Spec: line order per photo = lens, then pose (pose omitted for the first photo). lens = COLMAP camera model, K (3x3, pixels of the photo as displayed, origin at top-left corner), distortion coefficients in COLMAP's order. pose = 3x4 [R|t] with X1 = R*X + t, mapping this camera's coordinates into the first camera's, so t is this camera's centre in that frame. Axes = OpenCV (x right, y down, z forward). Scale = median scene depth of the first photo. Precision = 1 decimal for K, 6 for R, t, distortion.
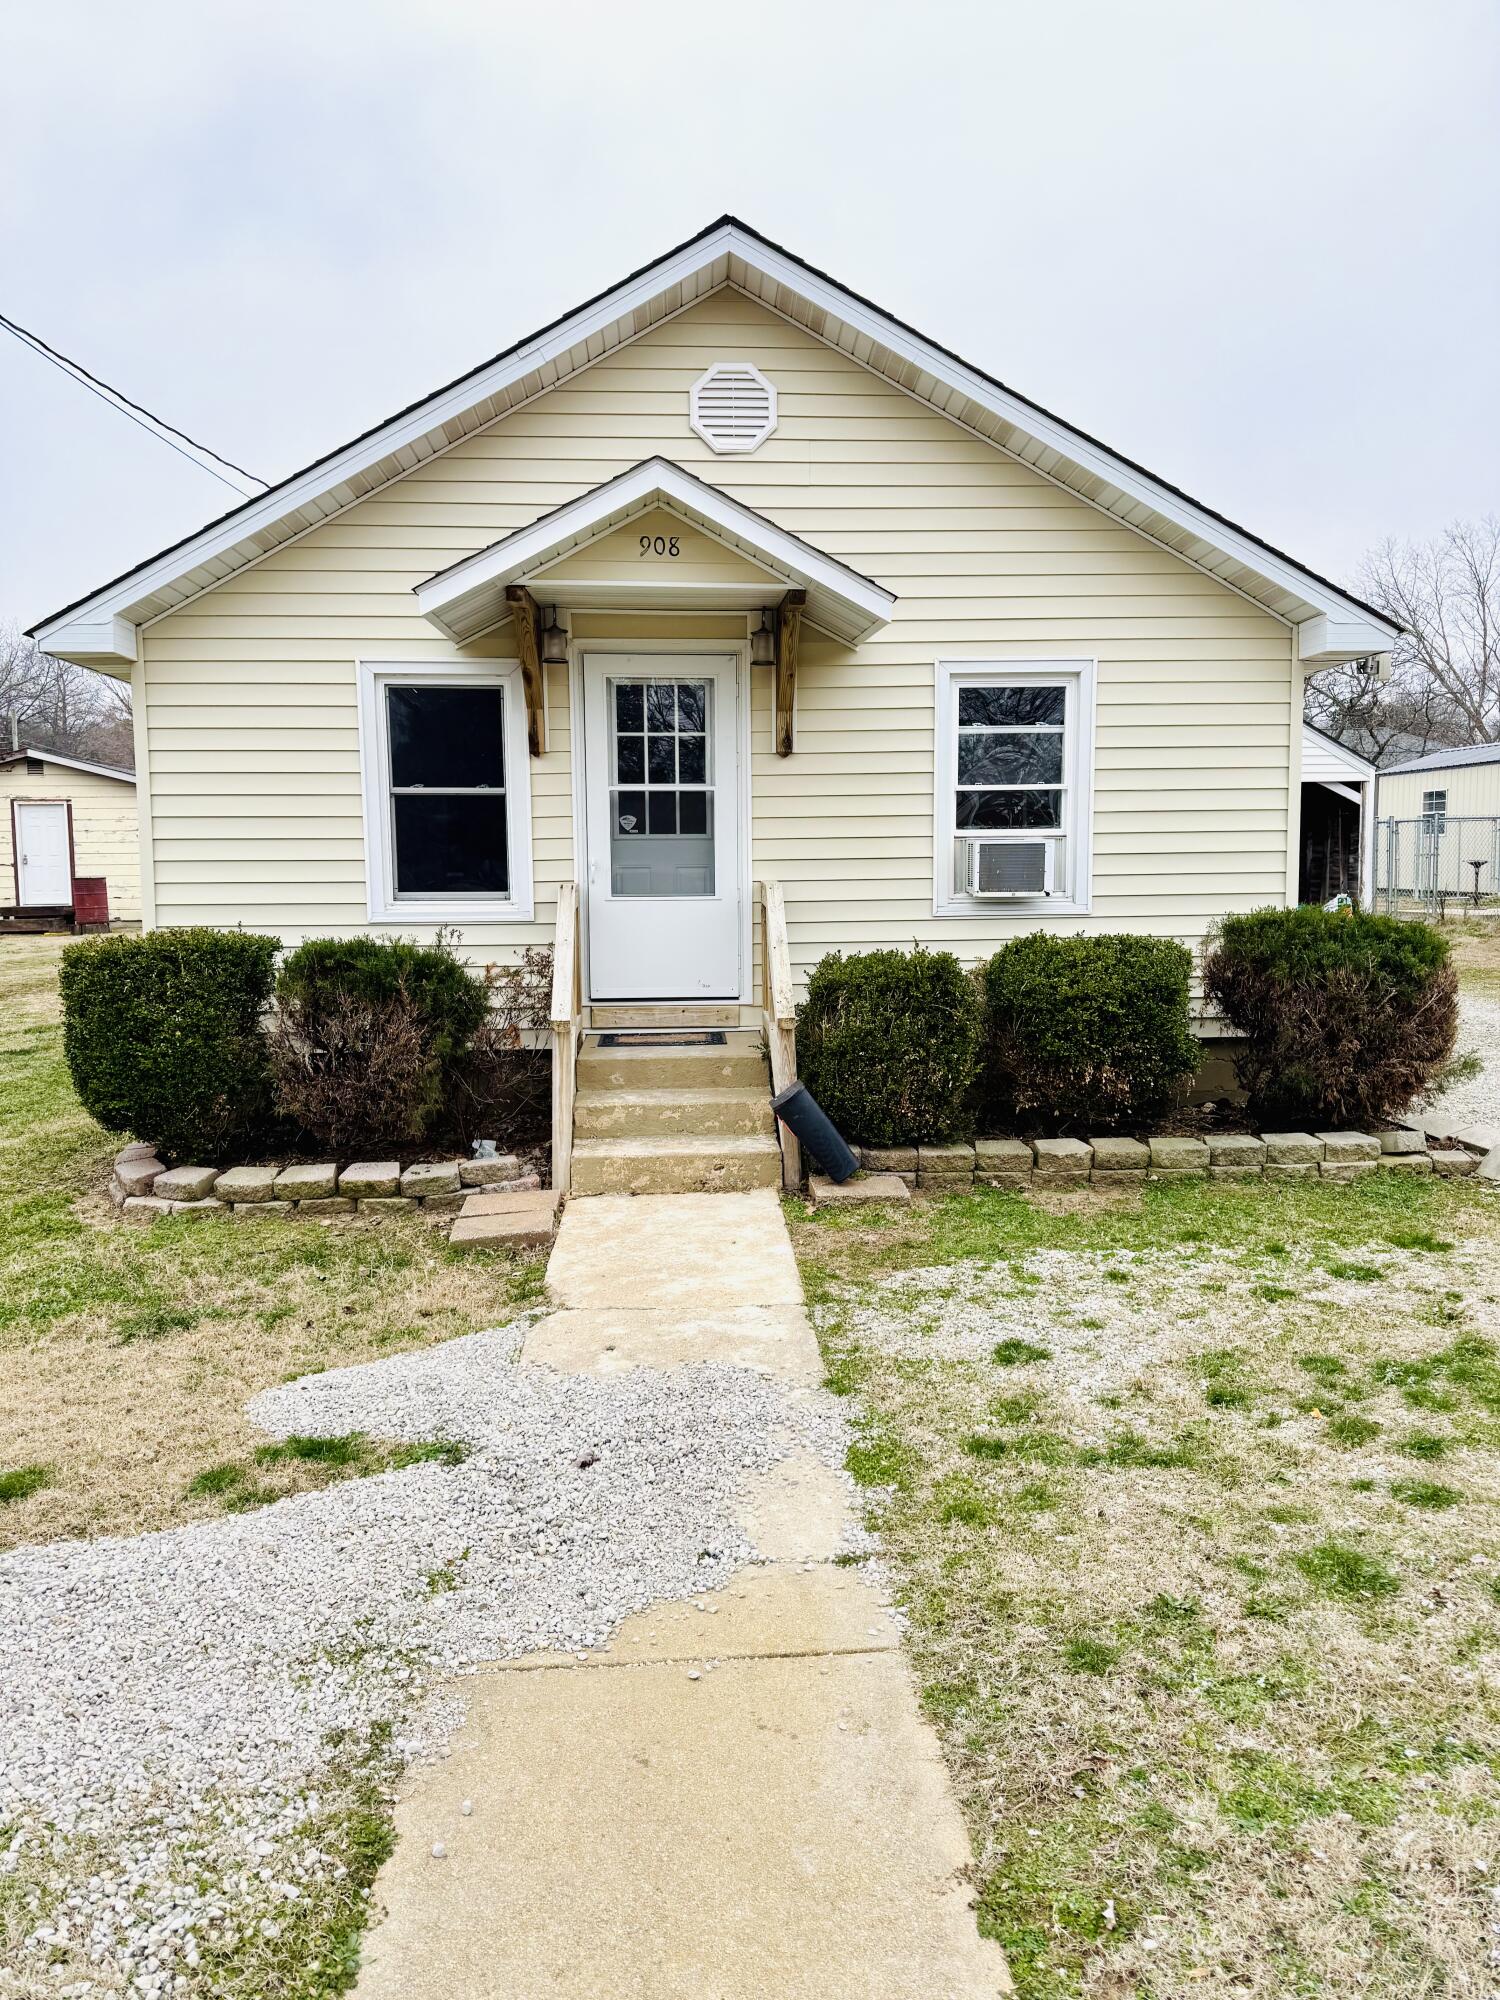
lens RADIAL K [[1403.5, 0, 733.6], [0, 1403.5, 1008.9], [0, 0, 1]] dist [0.055189, -0.038147]
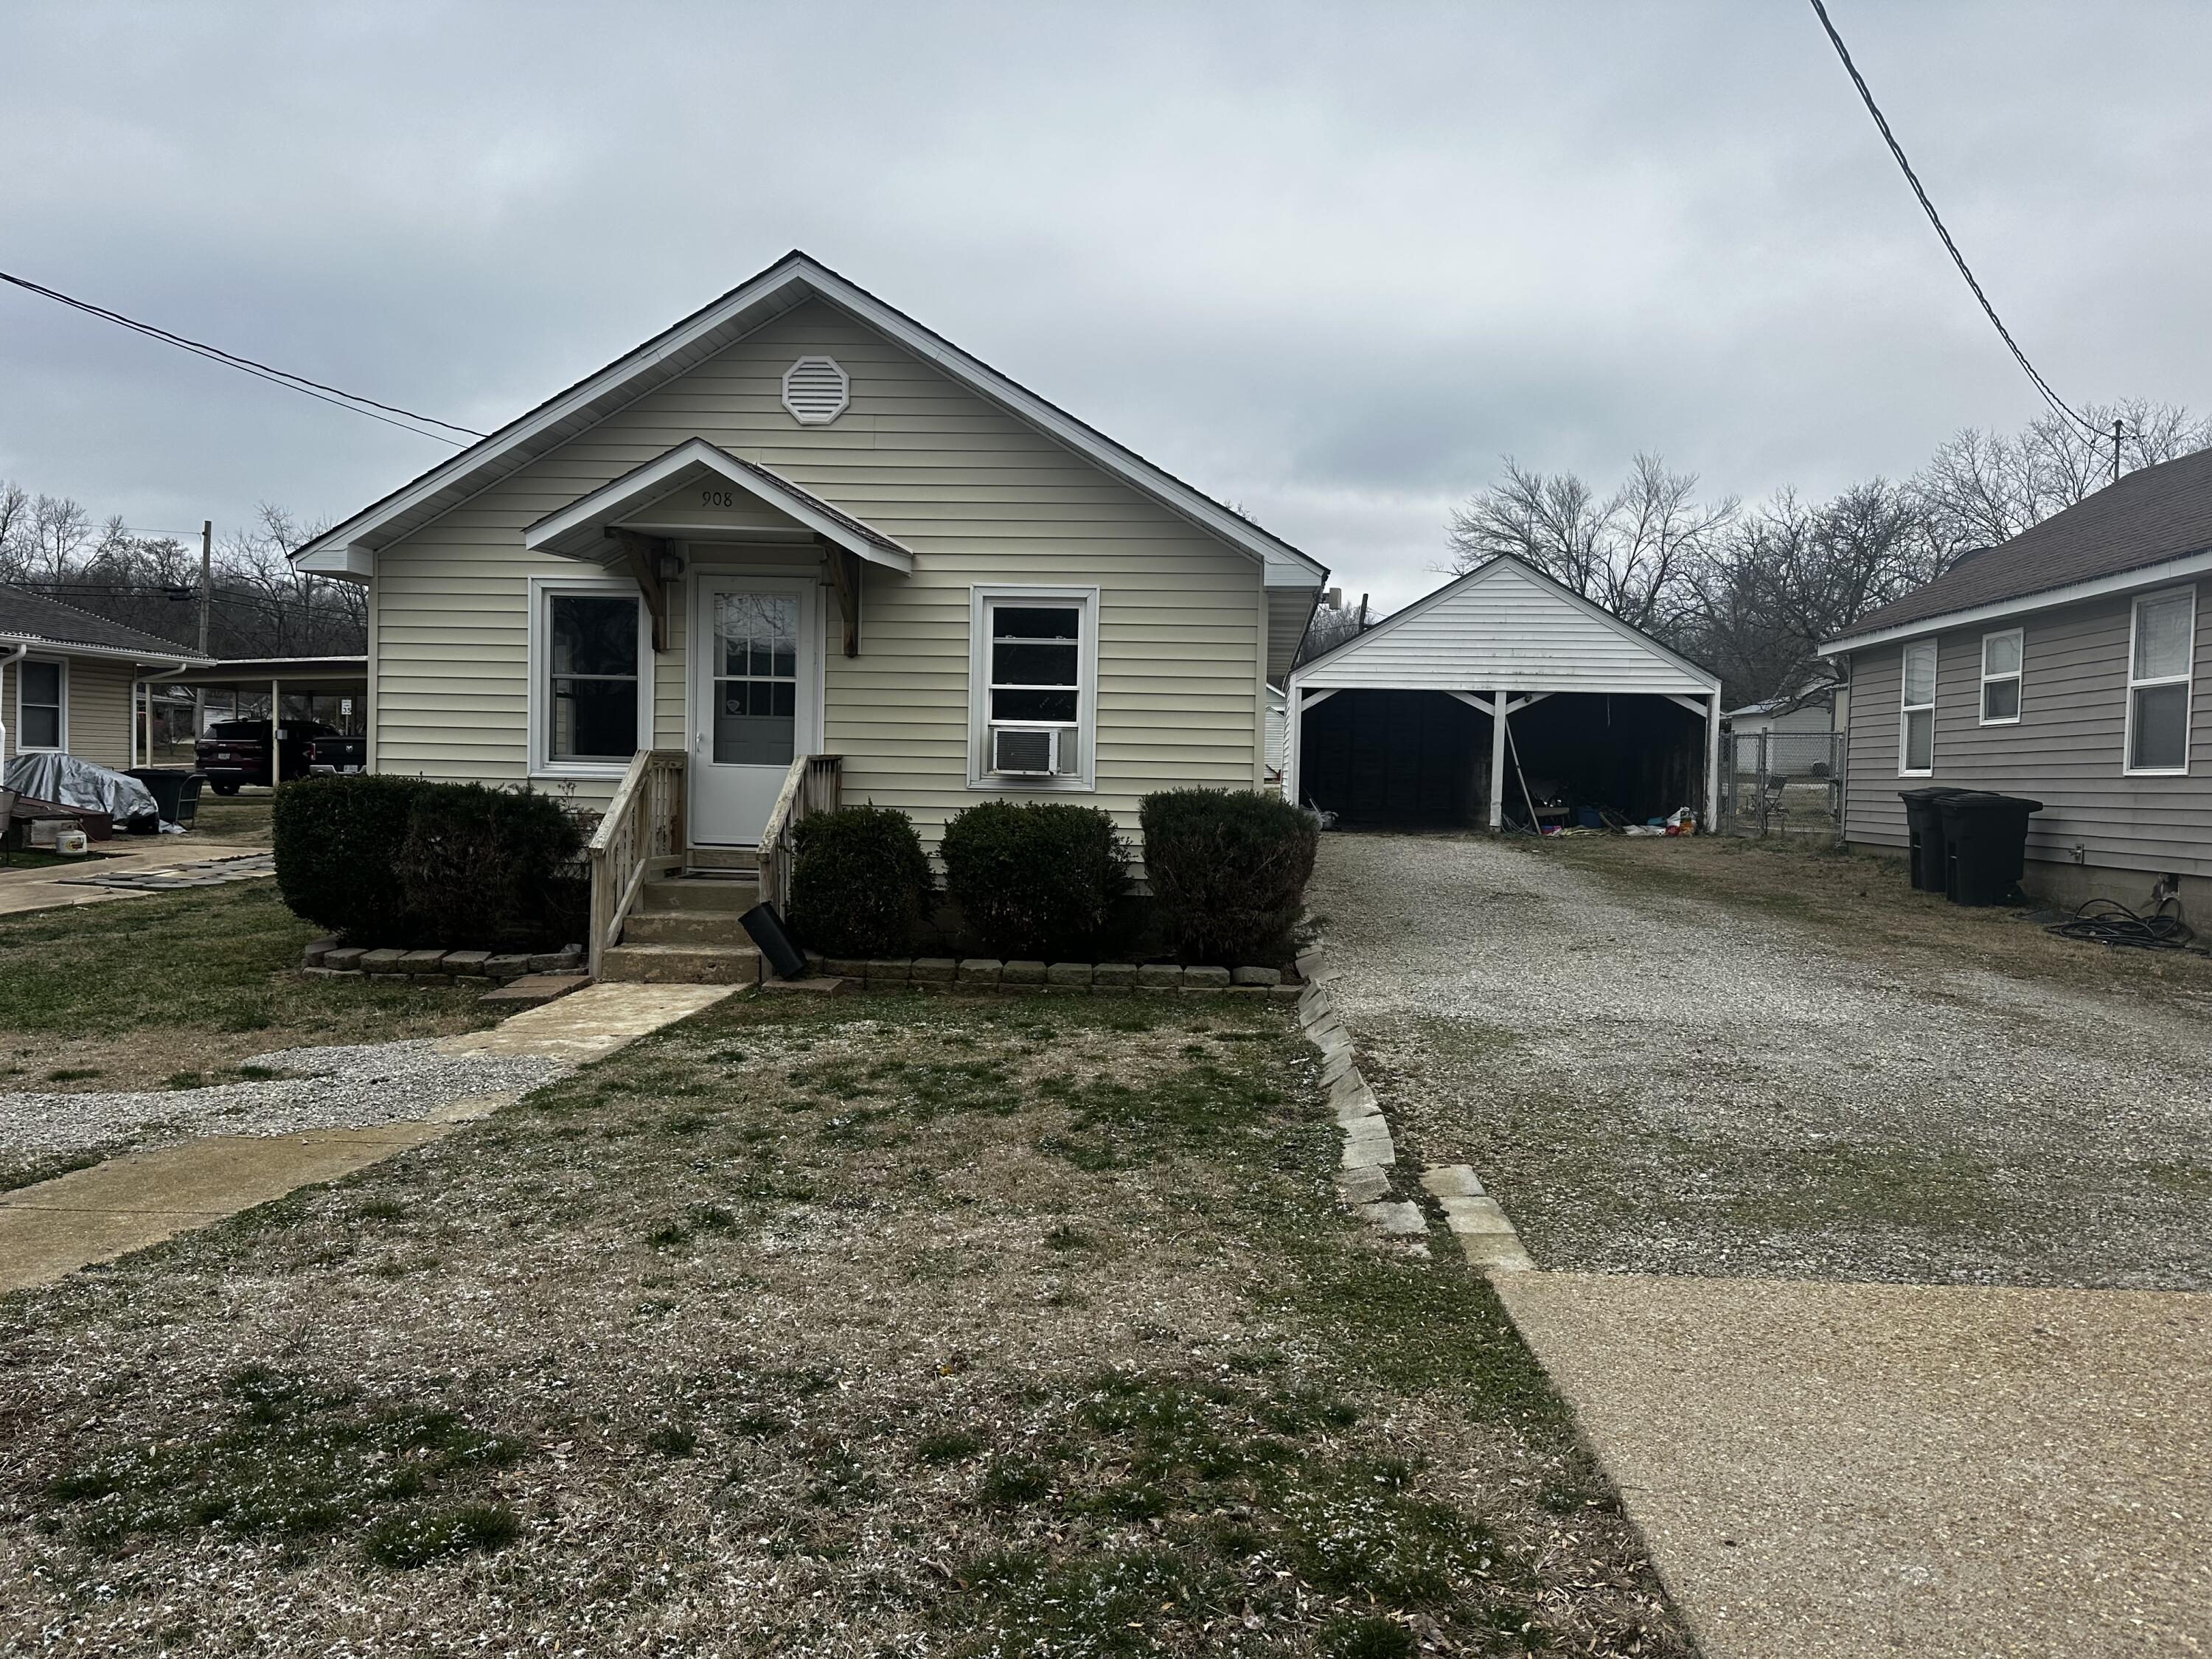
lens RADIAL K [[1548.3, 0, 1103.9], [0, 1548.3, 846.3], [0, 0, 1]] dist [0.034649, -0.008231]
pose [[0.989838, 0.039729, -0.136537, 0.520967], [-0.046620, 0.997776, -0.047646, 0.050905], [0.134341, 0.053527, 0.989488, -0.382884]]
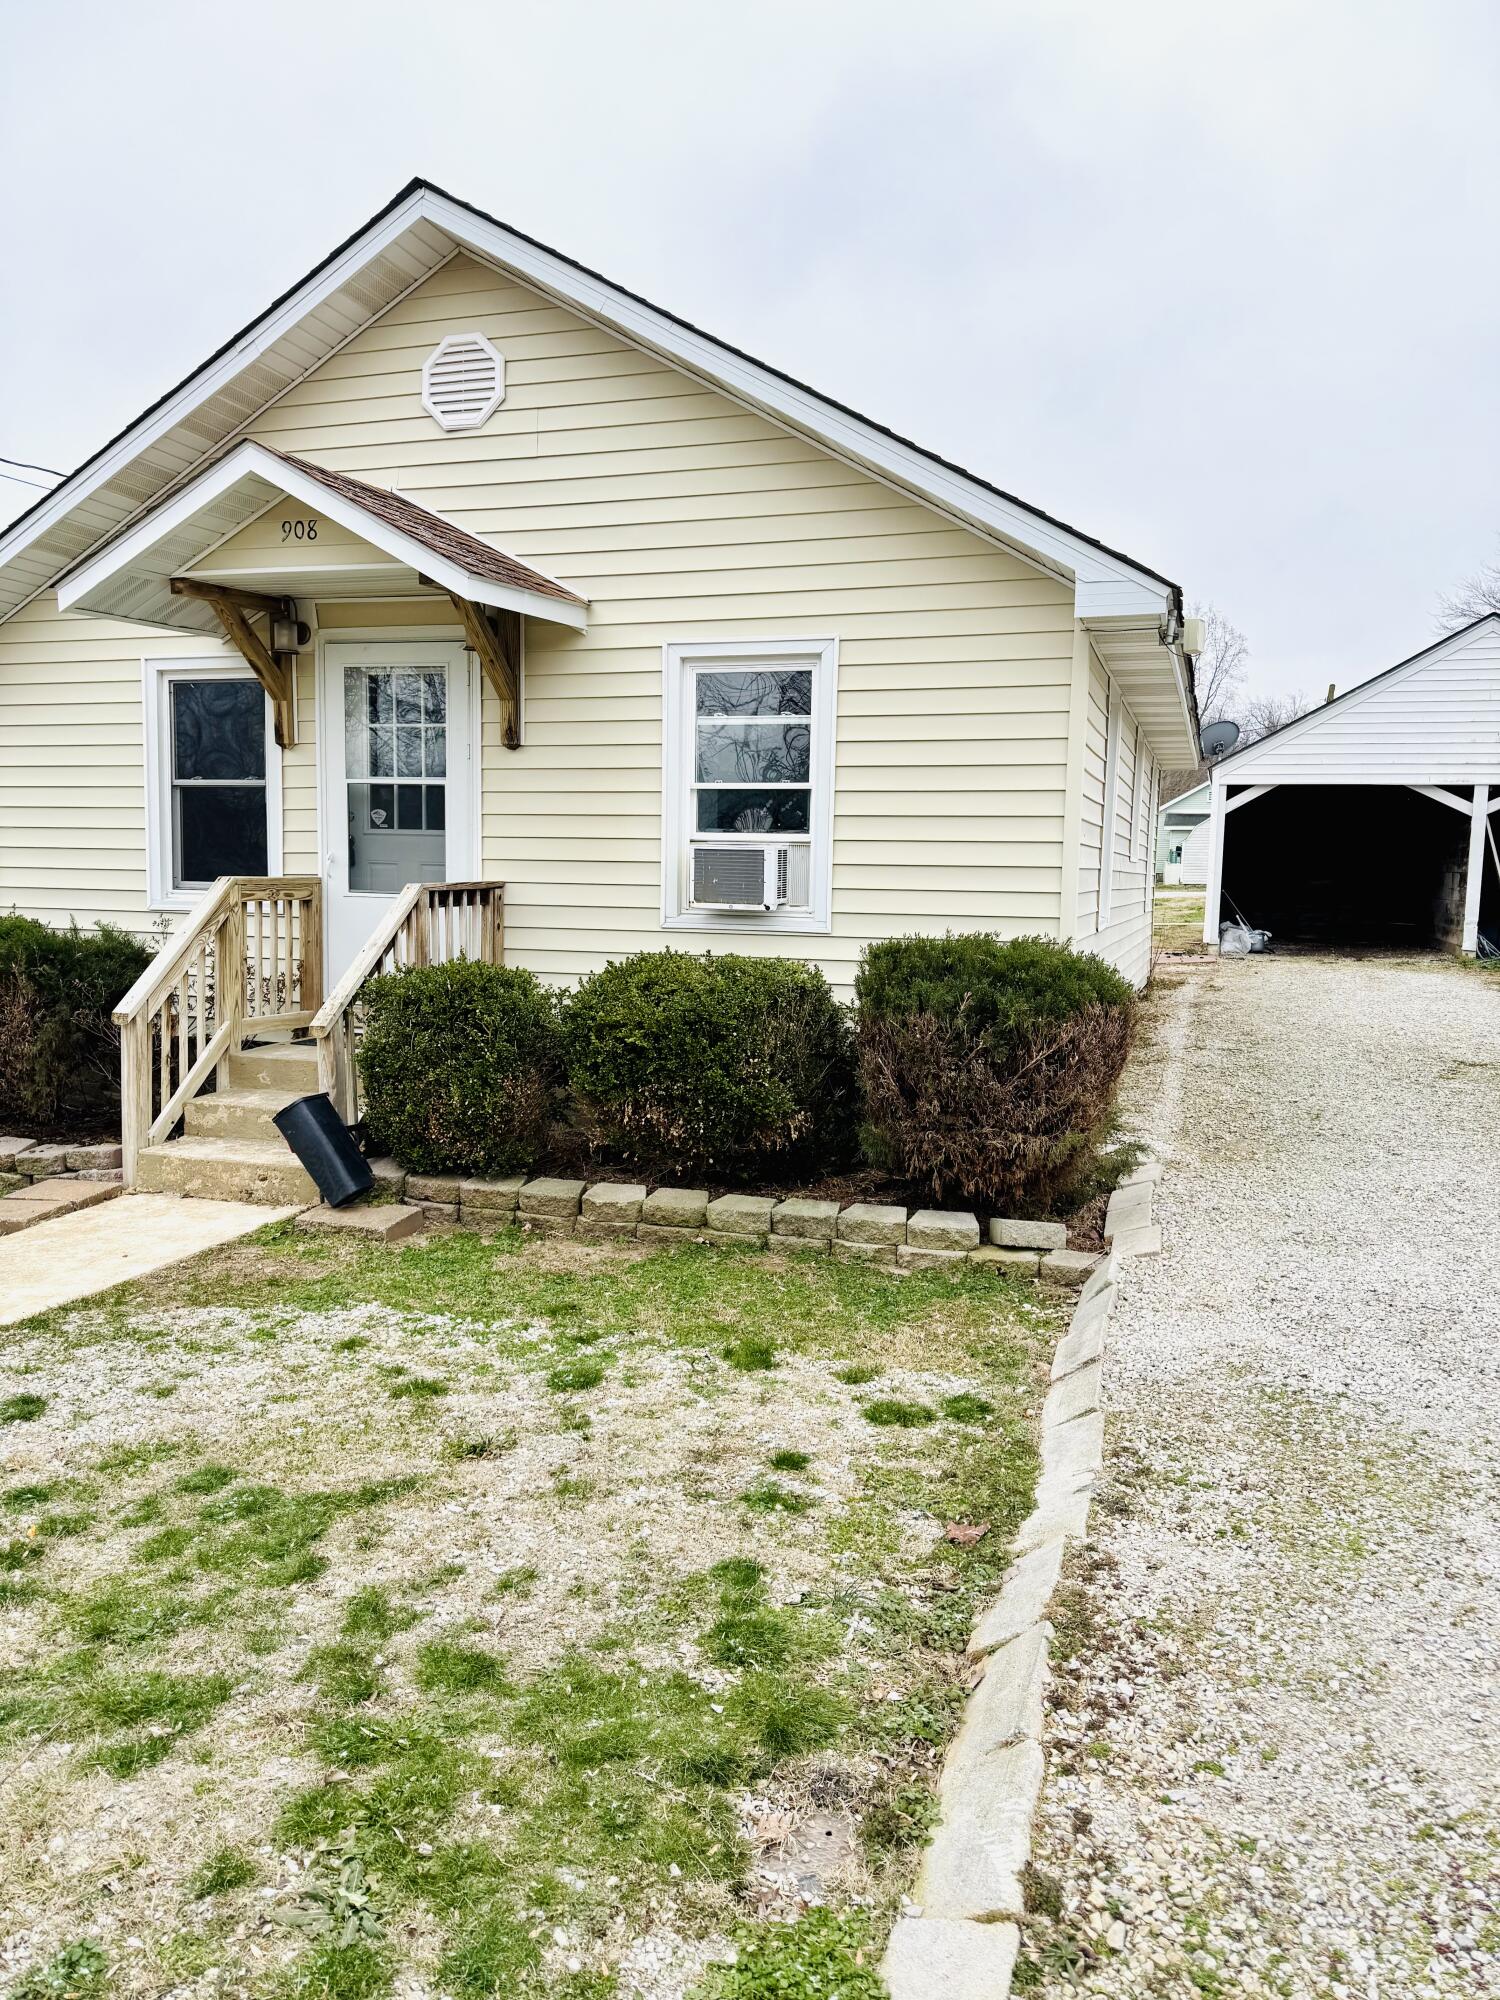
lens RADIAL K [[1403.5, 0, 755.8], [0, 1403.5, 1010.2], [0, 0, 1]] dist [0.055189, -0.038147]
pose [[0.934607, 0.061531, -0.350320, 0.599653], [-0.061559, 0.998042, 0.011069, -0.030348], [0.350315, 0.011220, 0.936565, 0.204295]]
